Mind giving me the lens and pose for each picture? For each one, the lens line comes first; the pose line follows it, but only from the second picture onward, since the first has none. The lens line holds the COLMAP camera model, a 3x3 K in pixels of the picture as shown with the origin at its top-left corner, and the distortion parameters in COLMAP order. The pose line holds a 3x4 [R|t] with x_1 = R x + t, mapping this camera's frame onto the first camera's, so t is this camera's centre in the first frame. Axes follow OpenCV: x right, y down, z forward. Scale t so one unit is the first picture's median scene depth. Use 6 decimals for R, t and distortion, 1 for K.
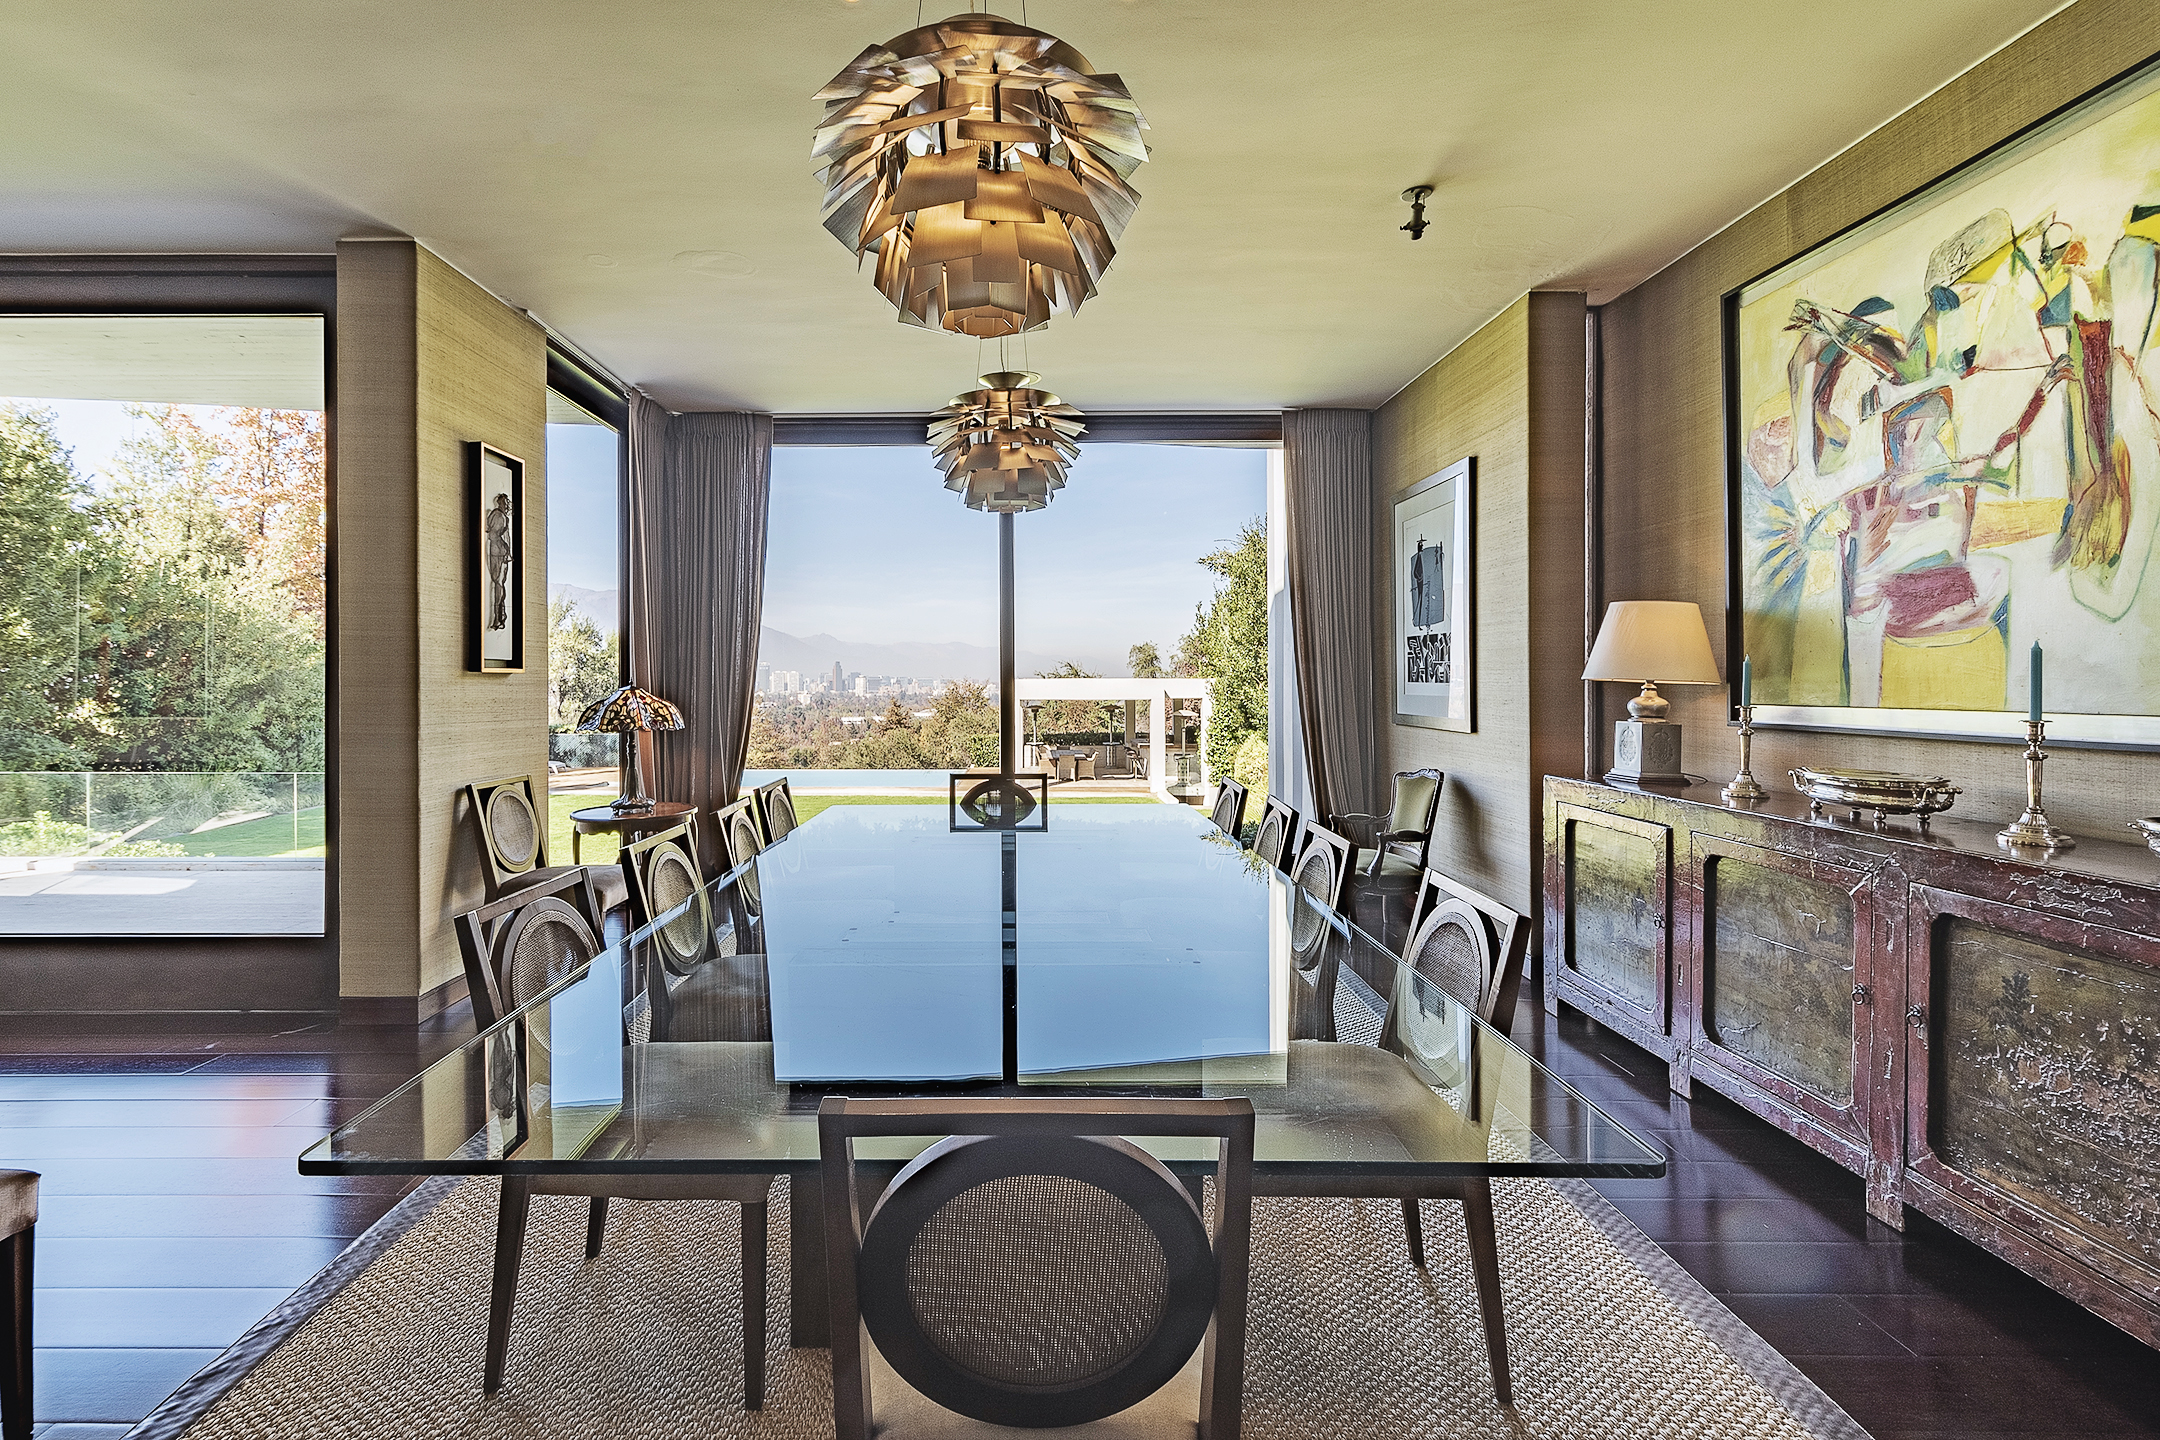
lens RADIAL K [[1006.7, 0, 1076.2], [0, 1006.7, 681.4], [0, 0, 1]] dist [0.004500, 0.000157]
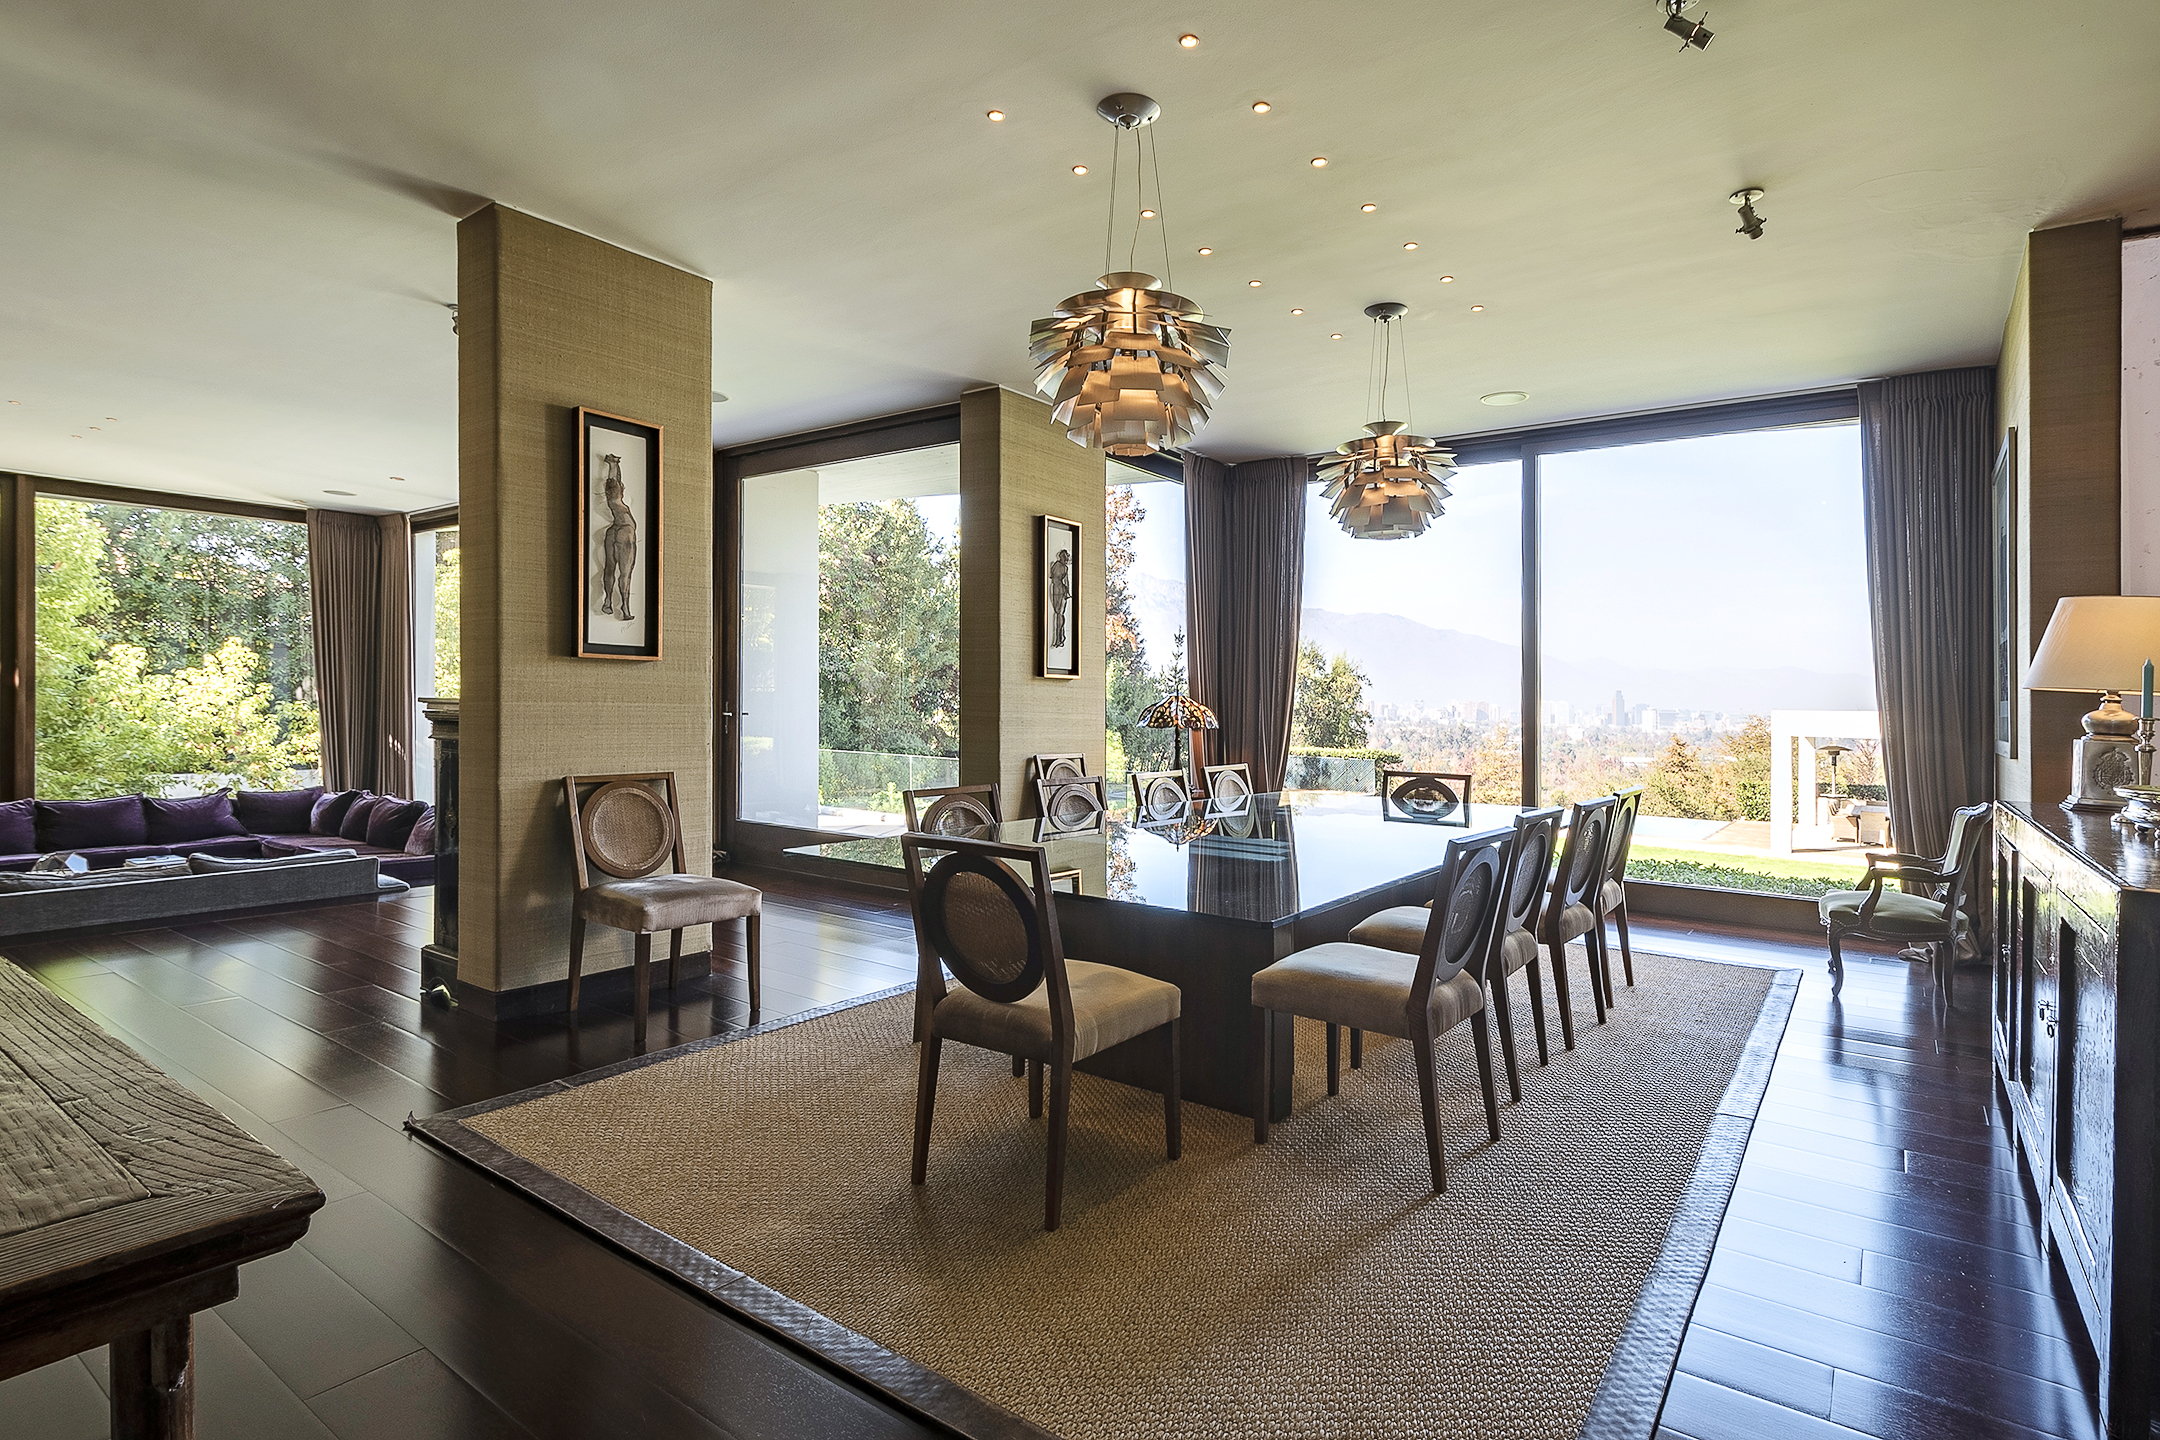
lens RADIAL K [[1076.2, 0, 1117.1], [0, 1076.2, 719.3], [0, 0, 1]] dist [-0.000692, 0.000603]
pose [[0.818265, 0.026792, -0.574216, 0.365368], [-0.019976, 0.999635, 0.018175, 0.020598], [0.574494, -0.003401, 0.818502, -0.181438]]
